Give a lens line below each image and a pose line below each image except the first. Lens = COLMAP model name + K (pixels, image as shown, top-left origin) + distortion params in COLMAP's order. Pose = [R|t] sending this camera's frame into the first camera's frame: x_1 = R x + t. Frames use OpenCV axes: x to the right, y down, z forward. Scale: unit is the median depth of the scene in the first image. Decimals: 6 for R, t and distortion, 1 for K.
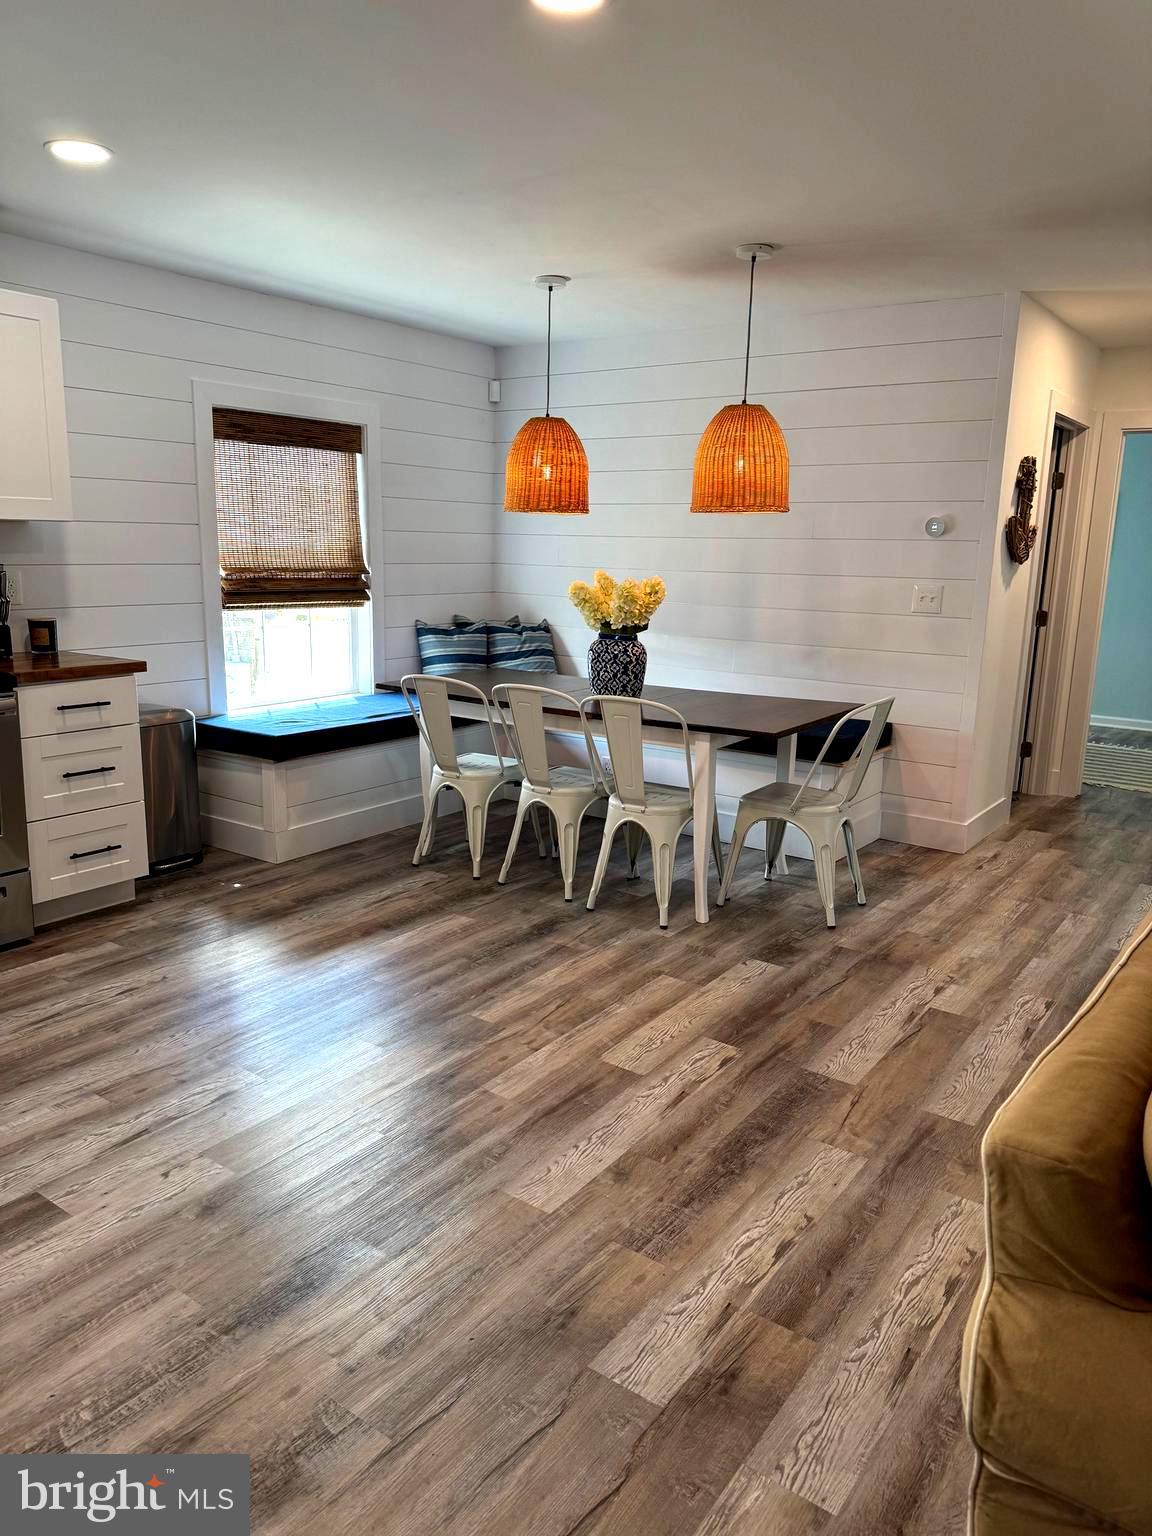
lens RADIAL K [[1073.1, 0, 563.3], [0, 1073.1, 748.4], [0, 0, 1]] dist [0.092146, -0.131273]
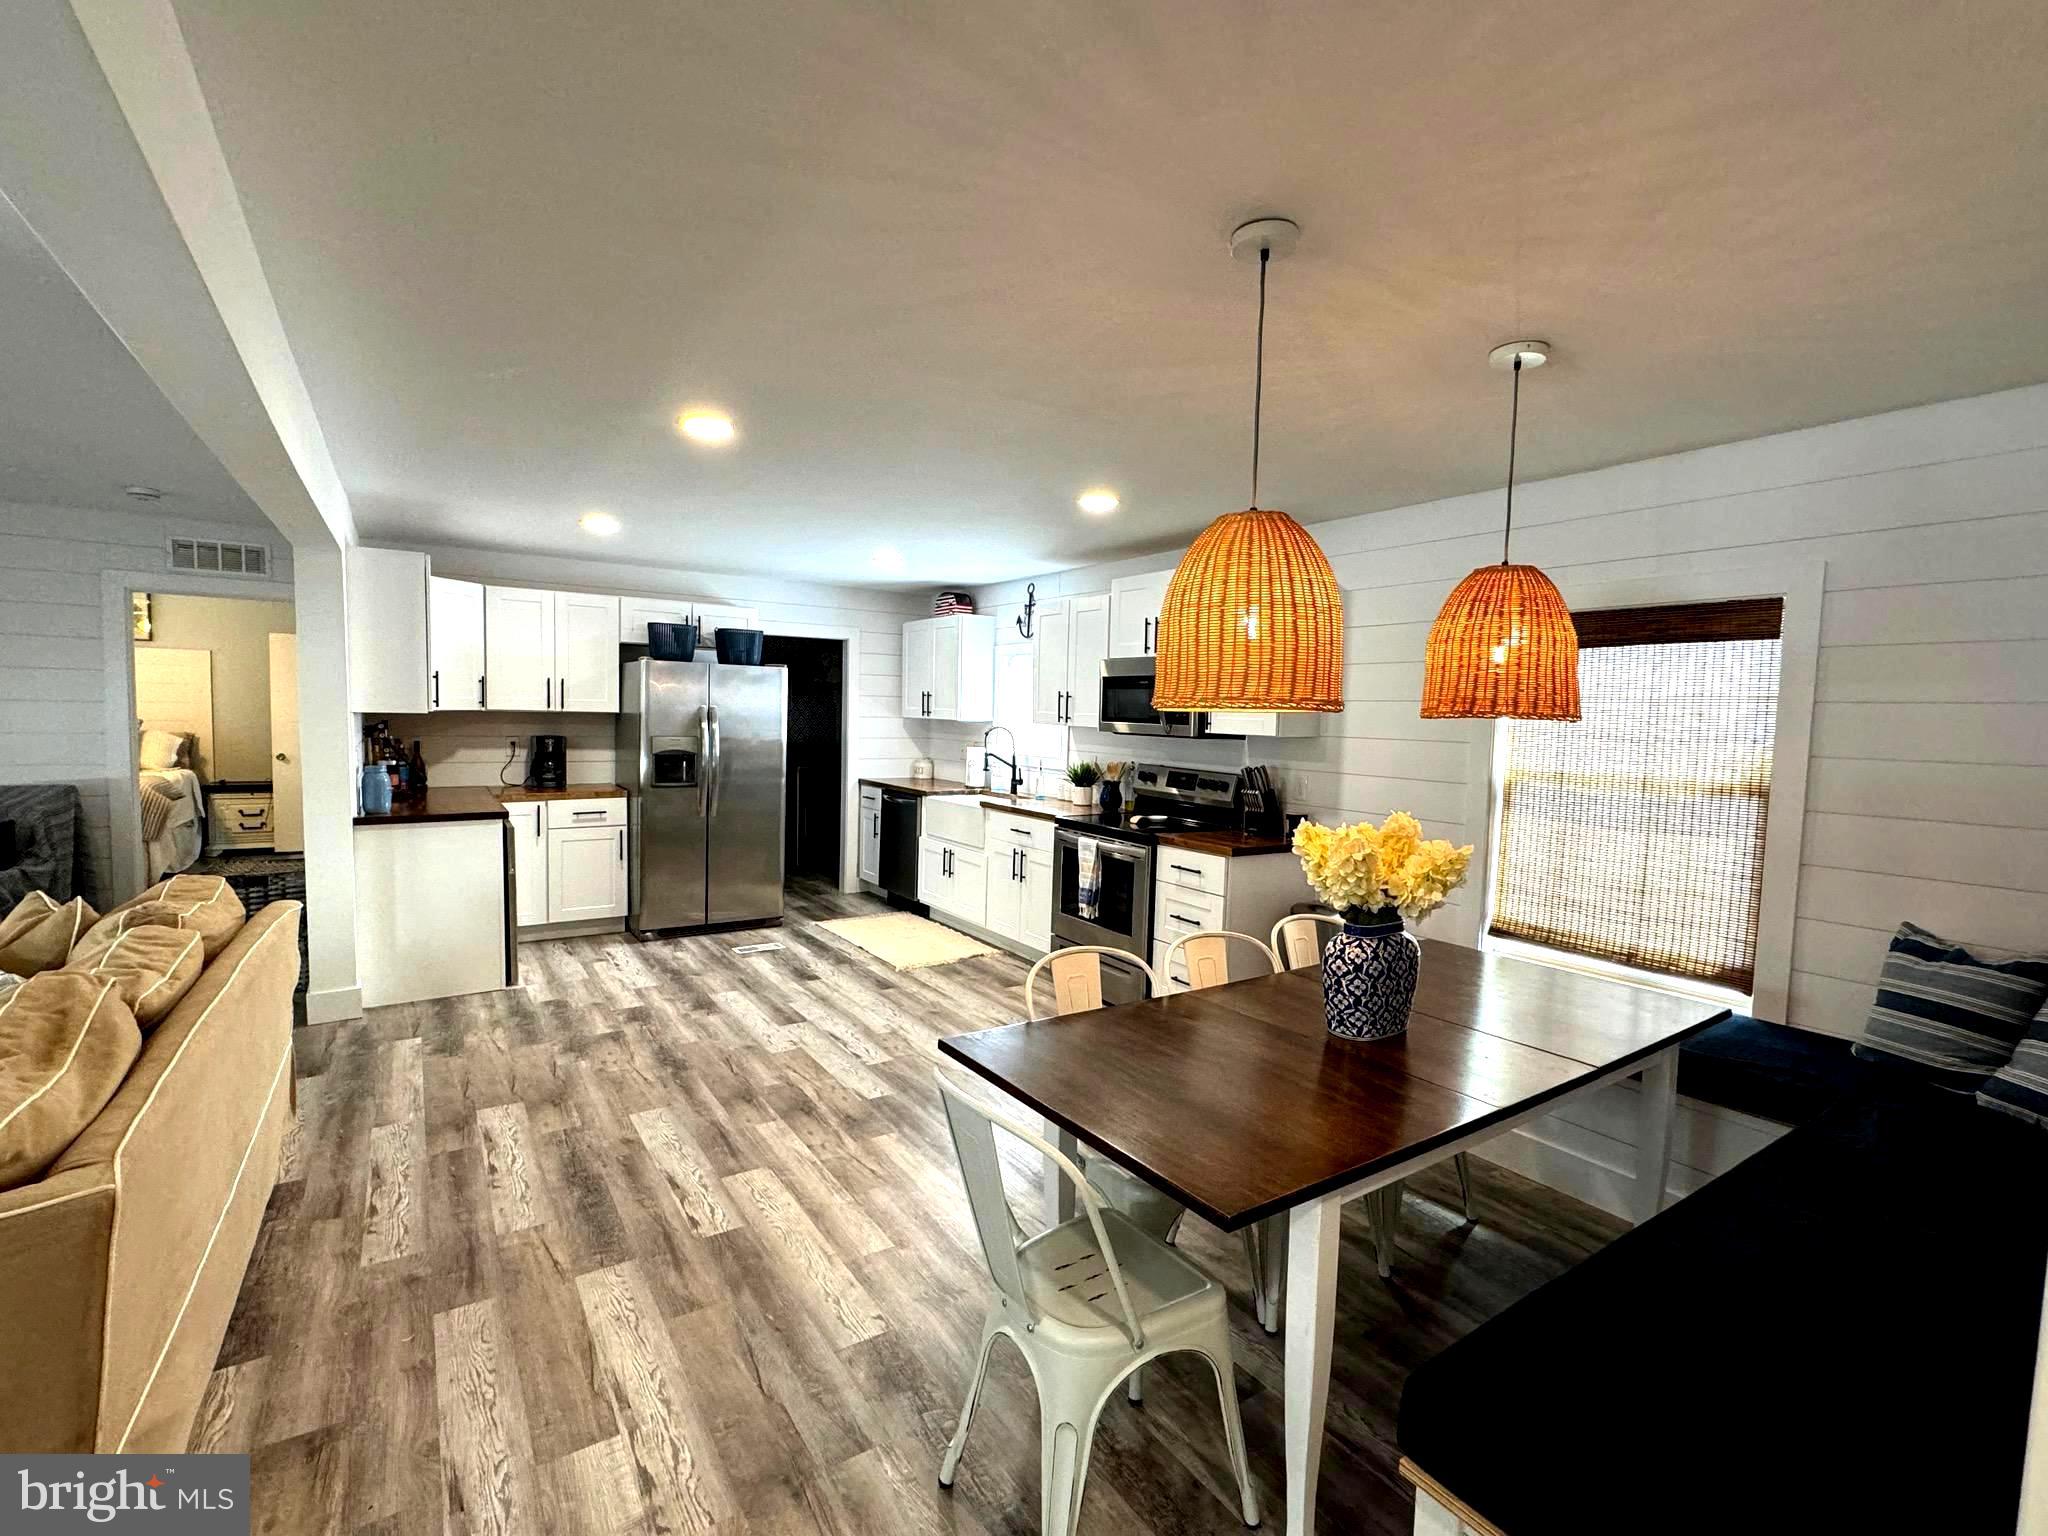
lens RADIAL K [[913.4, 0, 1022.2], [0, 913.4, 767.2], [0, 0, 1]] dist [0.000837, -0.001601]
pose [[-0.339567, 0.027272, -0.940186, 0.976266], [-0.215152, 0.970825, 0.105867, -0.341570], [0.915644, 0.238232, -0.323792, 1.665150]]
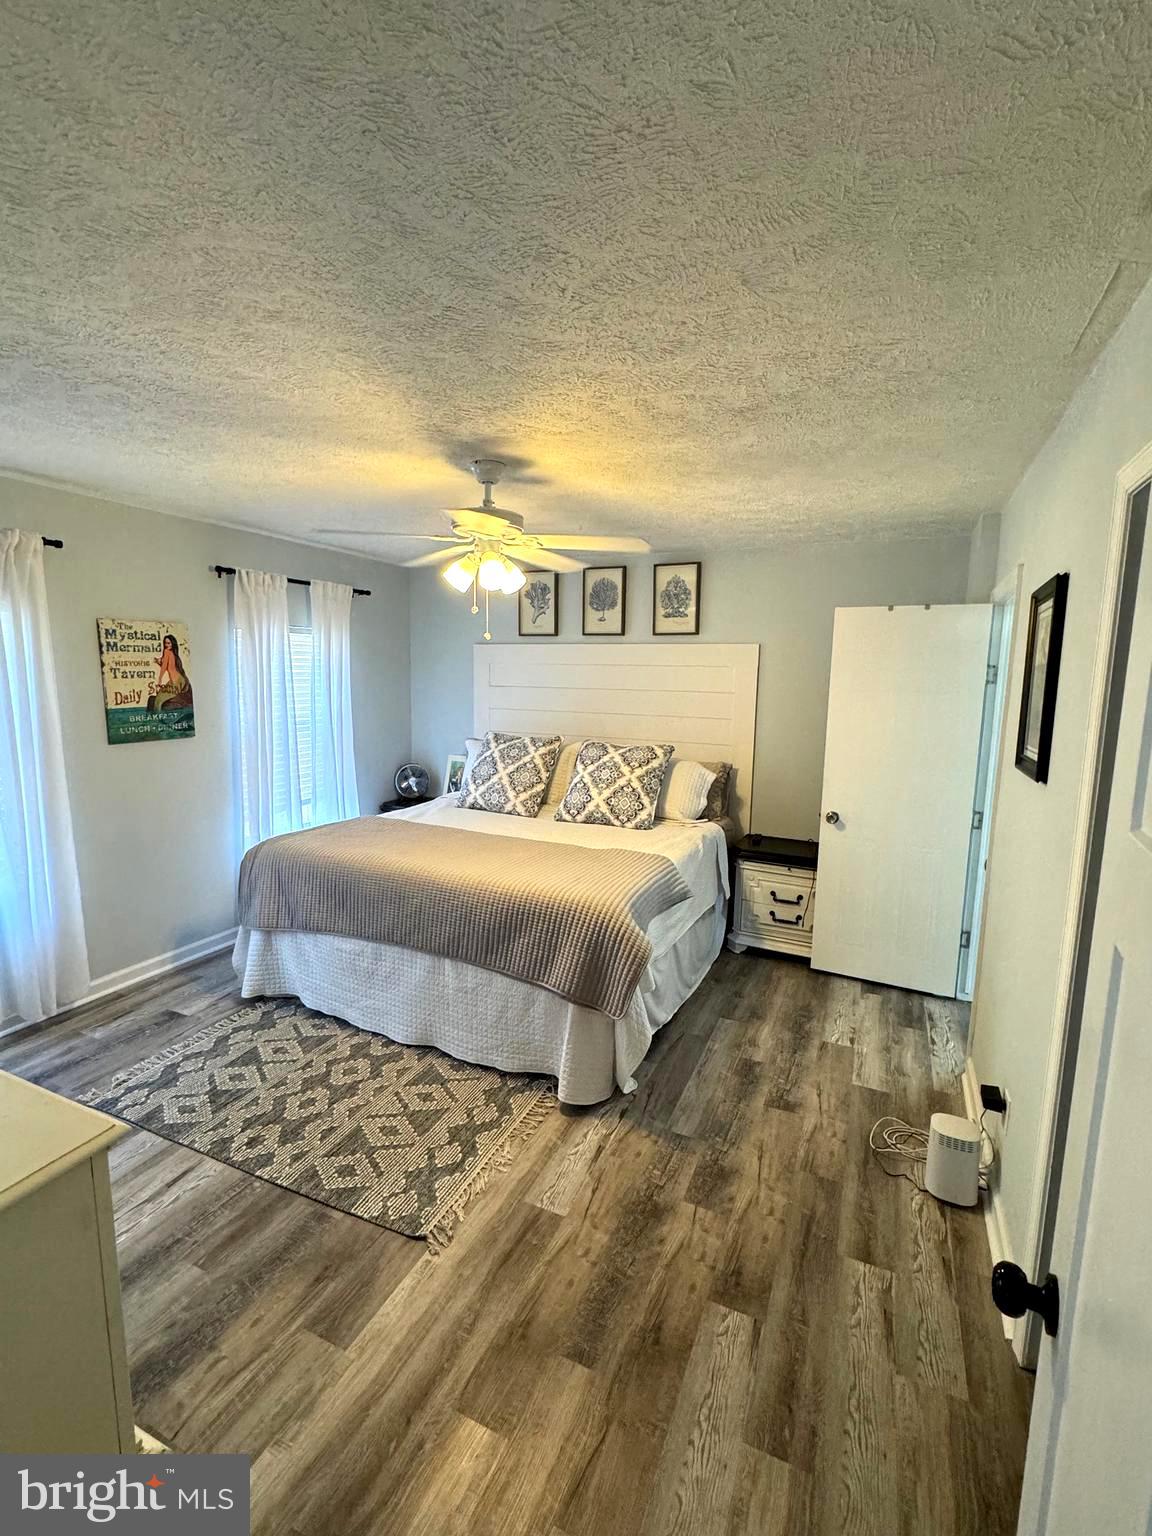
lens RADIAL K [[685.0, 0, 578.3], [0, 685.0, 771.7], [0, 0, 1]] dist [0.000837, -0.001601]
pose [[-0.979591, -0.002396, -0.200986, -0.349173], [-0.069307, 0.942632, 0.326560, 0.002900], [0.188673, 0.333825, -0.923560, -0.577308]]
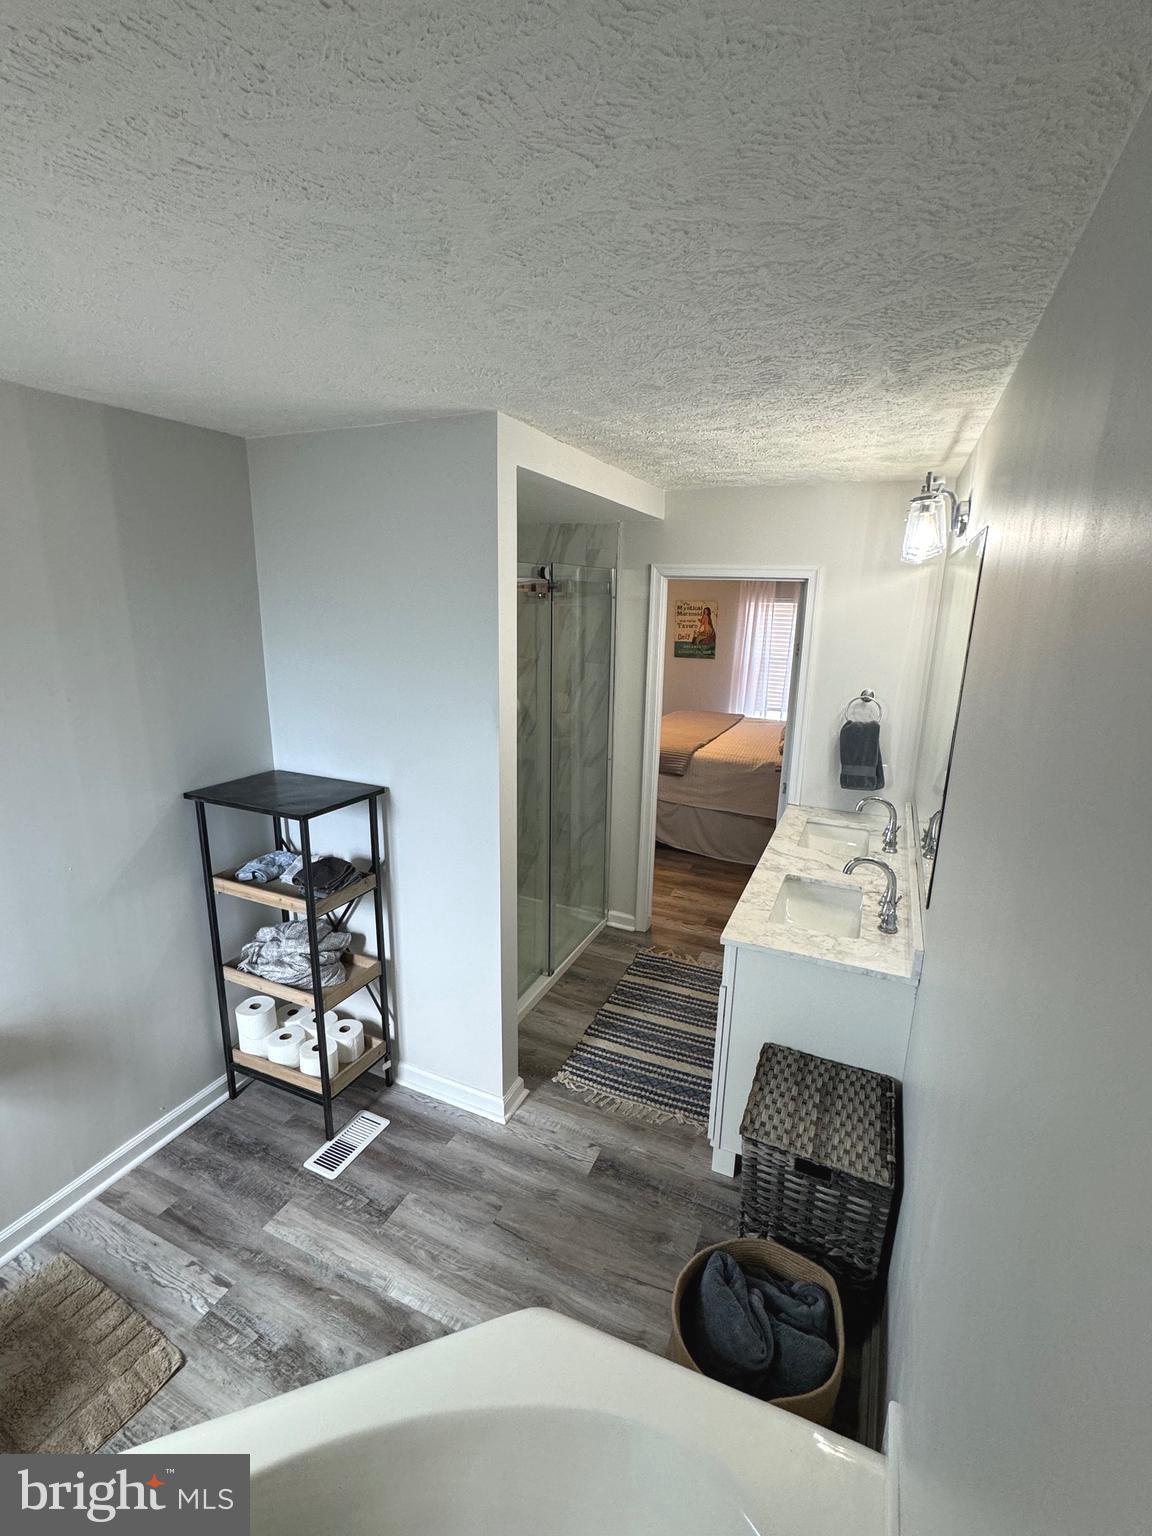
lens RADIAL K [[685.0, 0, 580.1], [0, 685.0, 779.2], [0, 0, 1]] dist [0.000837, -0.001601]
pose [[-0.206706, -0.272436, 0.939708, -2.998381], [0.173219, 0.935089, 0.309199, -0.062616], [-0.962948, 0.226688, -0.146097, -1.100234]]
